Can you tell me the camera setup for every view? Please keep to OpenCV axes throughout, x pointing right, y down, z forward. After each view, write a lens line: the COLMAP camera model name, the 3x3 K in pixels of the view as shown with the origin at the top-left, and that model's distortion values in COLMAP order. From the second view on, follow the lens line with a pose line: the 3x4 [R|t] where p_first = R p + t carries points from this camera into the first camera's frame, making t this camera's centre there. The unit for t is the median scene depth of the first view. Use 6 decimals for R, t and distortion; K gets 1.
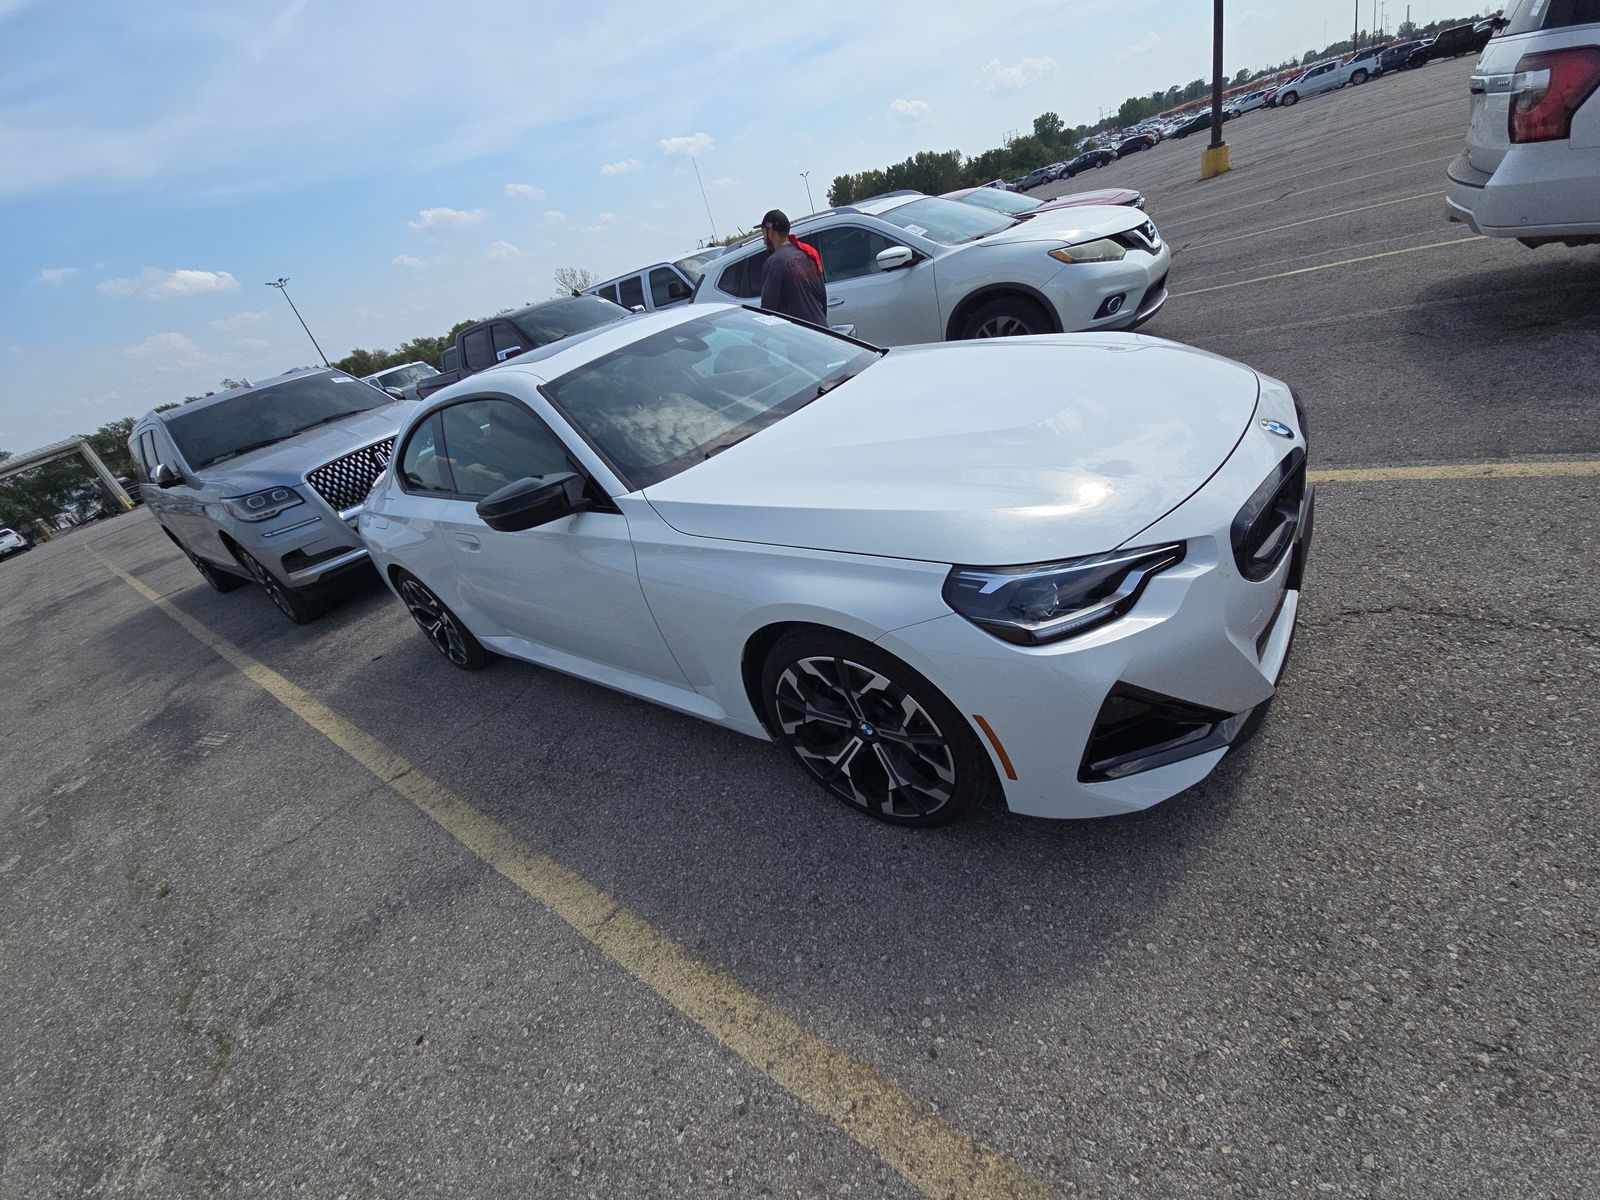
lens RADIAL K [[651.4, 0, 790.1], [0, 651.4, 597.3], [0, 0, 1]] dist [0.006422, -0.005468]
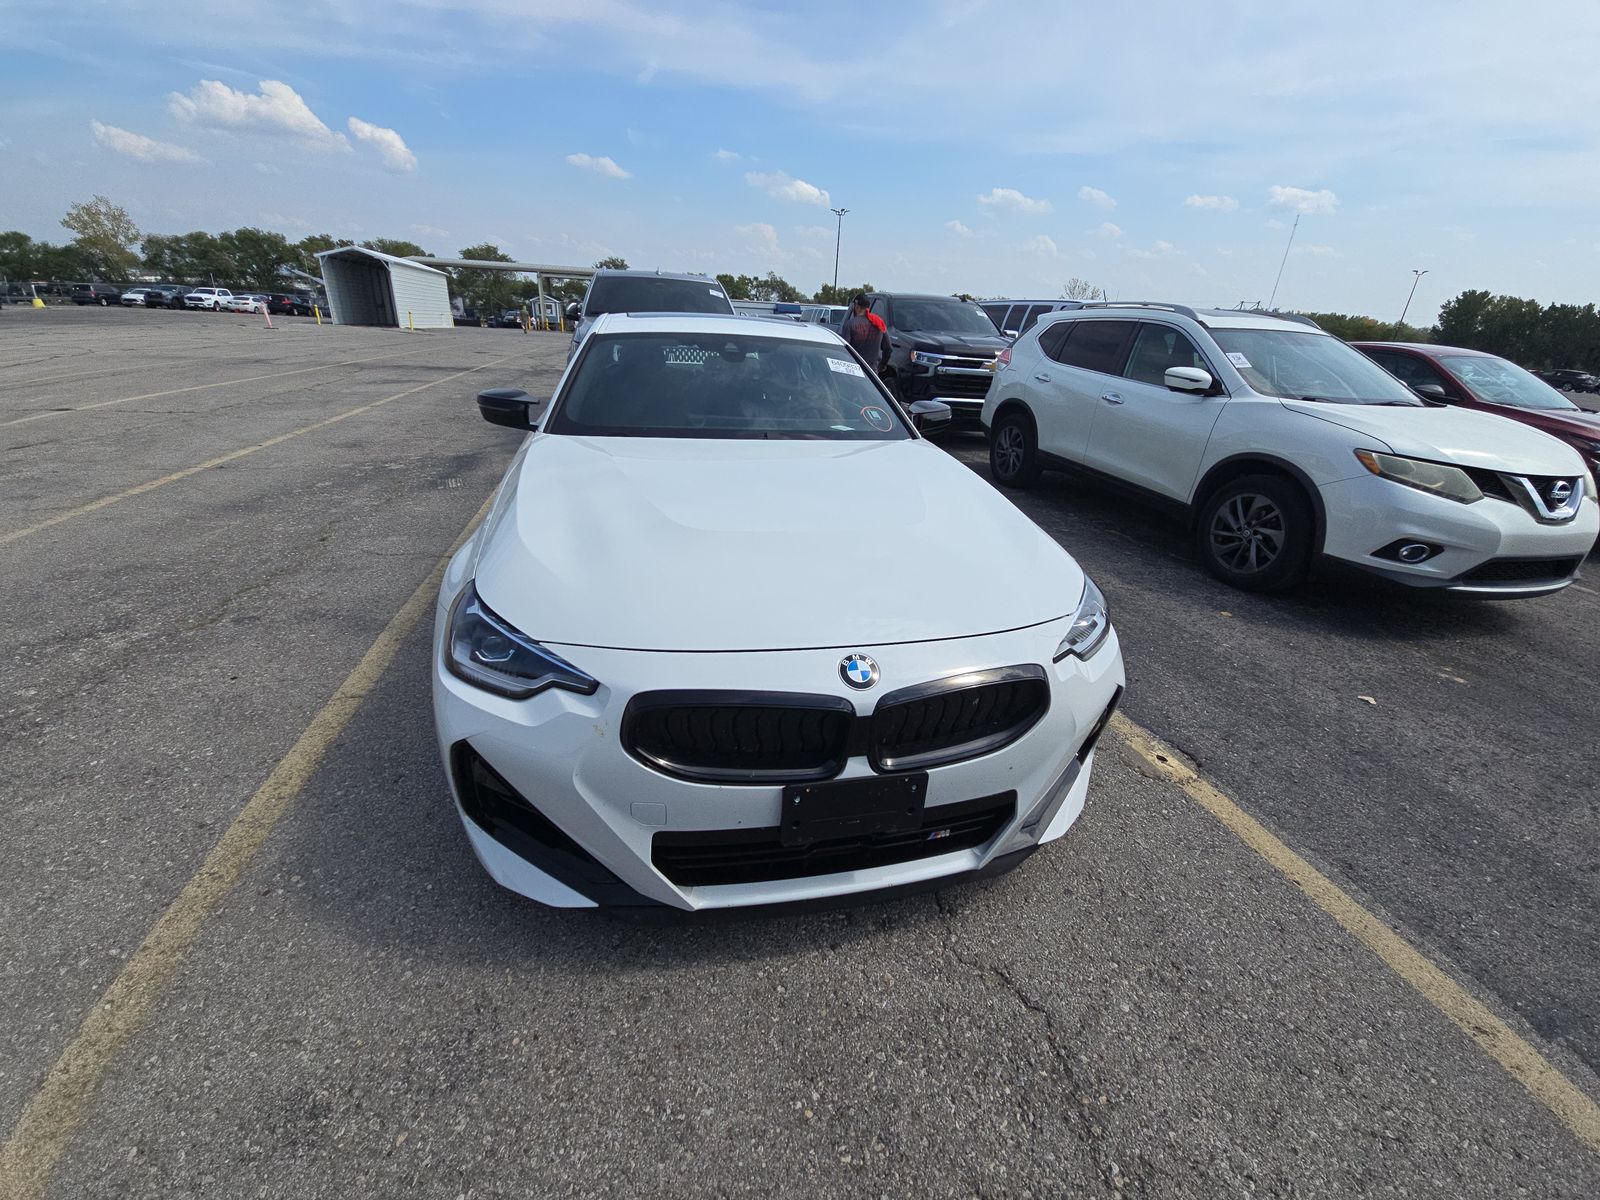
lens RADIAL K [[651.4, 0, 790.8], [0, 651.4, 594.0], [0, 0, 1]] dist [0.006422, -0.005468]
pose [[0.724730, 0.535061, -0.434137, 0.782304], [-0.536493, 0.833559, 0.131738, -0.318501], [0.432367, 0.137437, 0.891162, 0.158468]]
